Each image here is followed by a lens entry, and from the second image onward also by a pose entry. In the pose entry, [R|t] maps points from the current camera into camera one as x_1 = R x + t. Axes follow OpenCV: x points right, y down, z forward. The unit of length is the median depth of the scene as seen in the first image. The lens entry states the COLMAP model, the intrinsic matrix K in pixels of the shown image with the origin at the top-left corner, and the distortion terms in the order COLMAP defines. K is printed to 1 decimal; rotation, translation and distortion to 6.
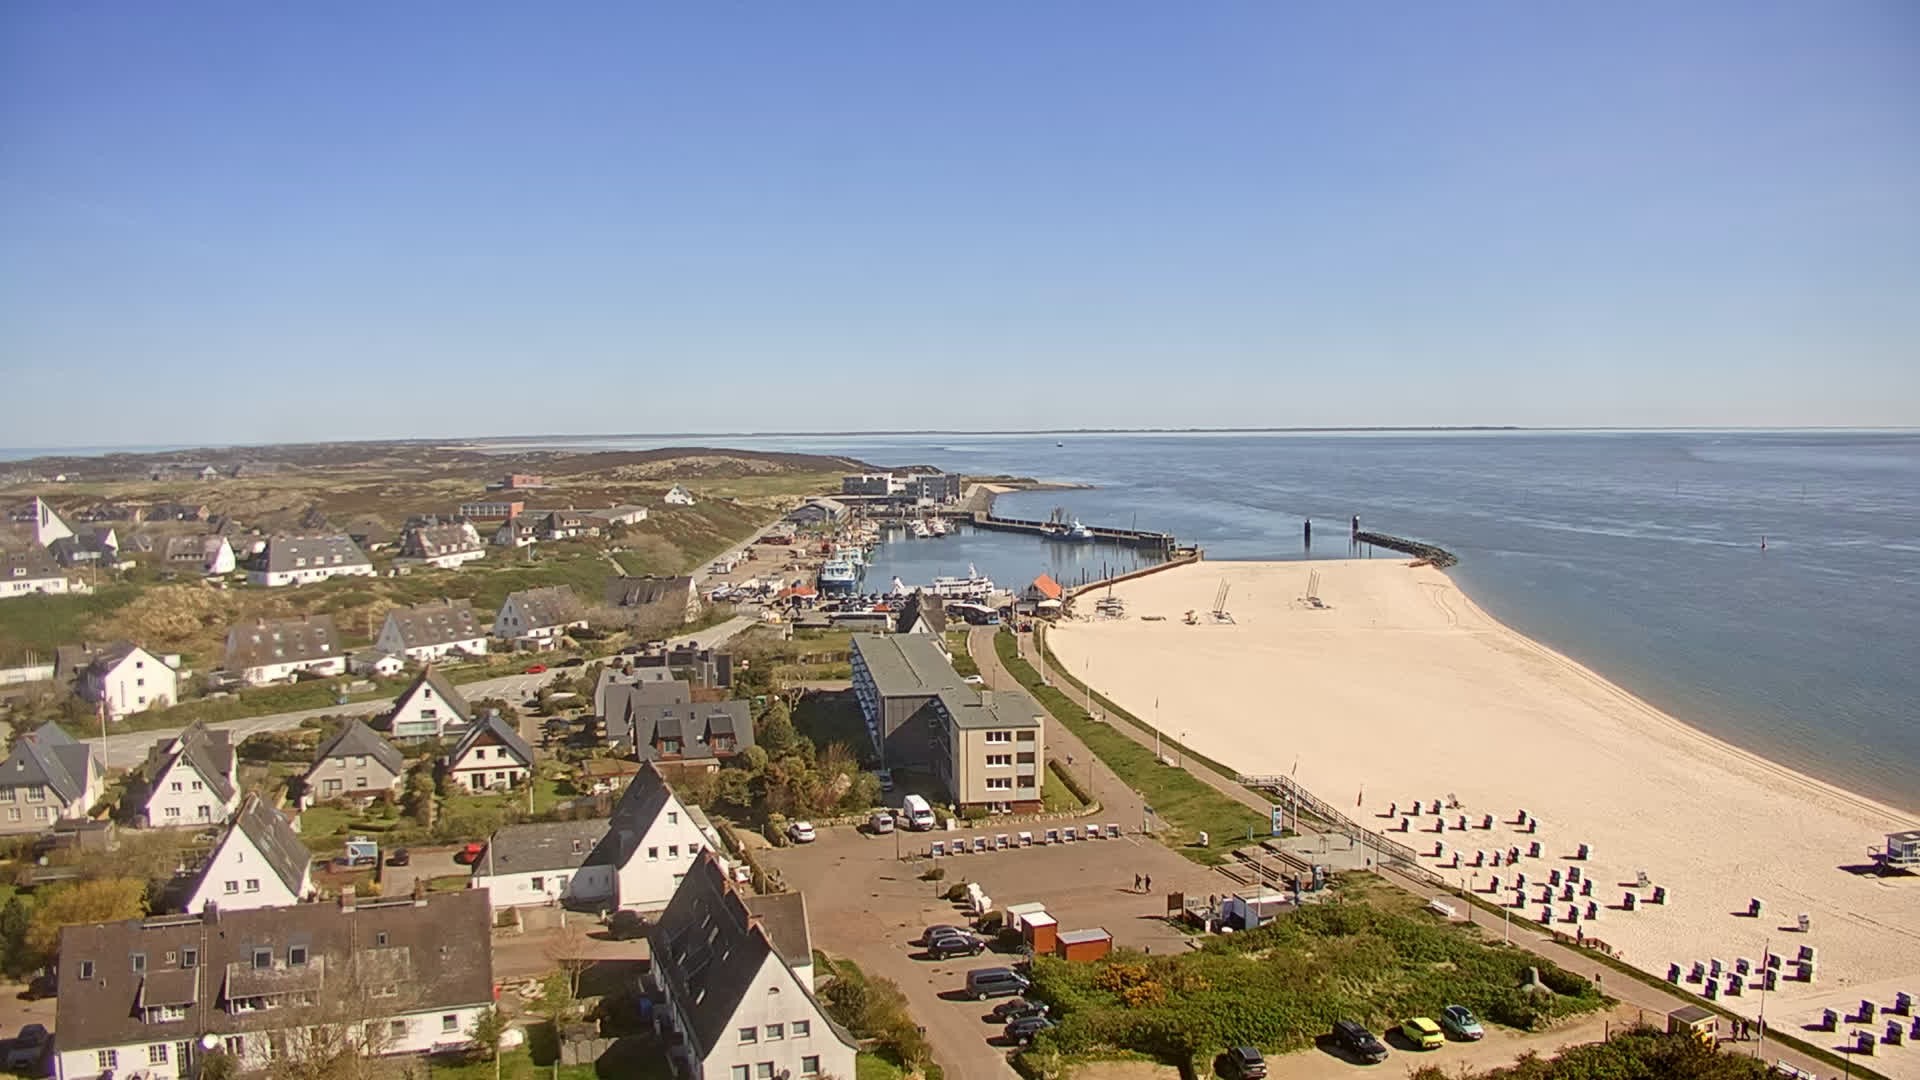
lens RADIAL K [[1738.7, 0, 960.0], [0, 1738.7, 540.0], [0, 0, 1]] dist [-0.104979, 0.115593]
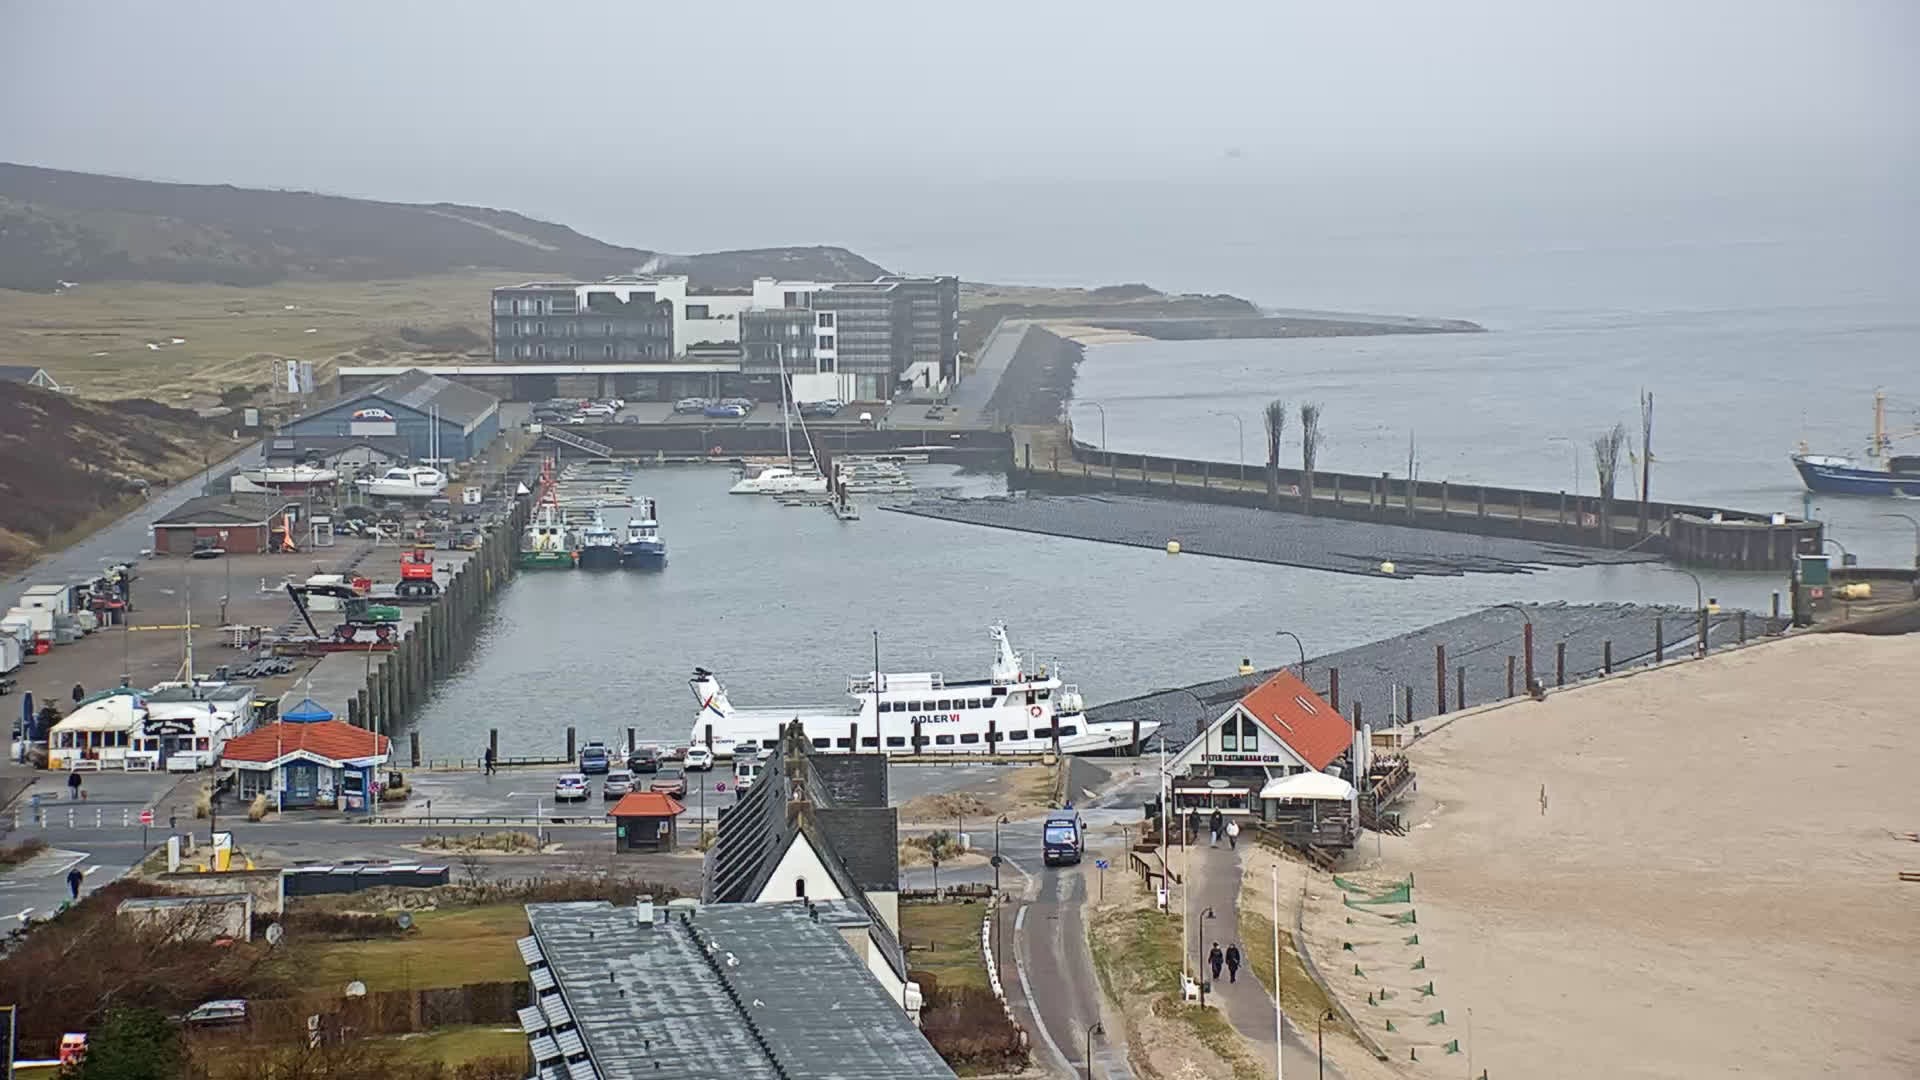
lens RADIAL K [[1738.7, 0, 960.0], [0, 1738.7, 540.0], [0, 0, 1]] dist [-0.104979, 0.115593]
pose [[0.999979, -0.000658, 0.006486, -0.000793], [0.000650, 0.999999, 0.001162, 0.000118], [-0.006487, -0.001158, 0.999978, 0.768361]]
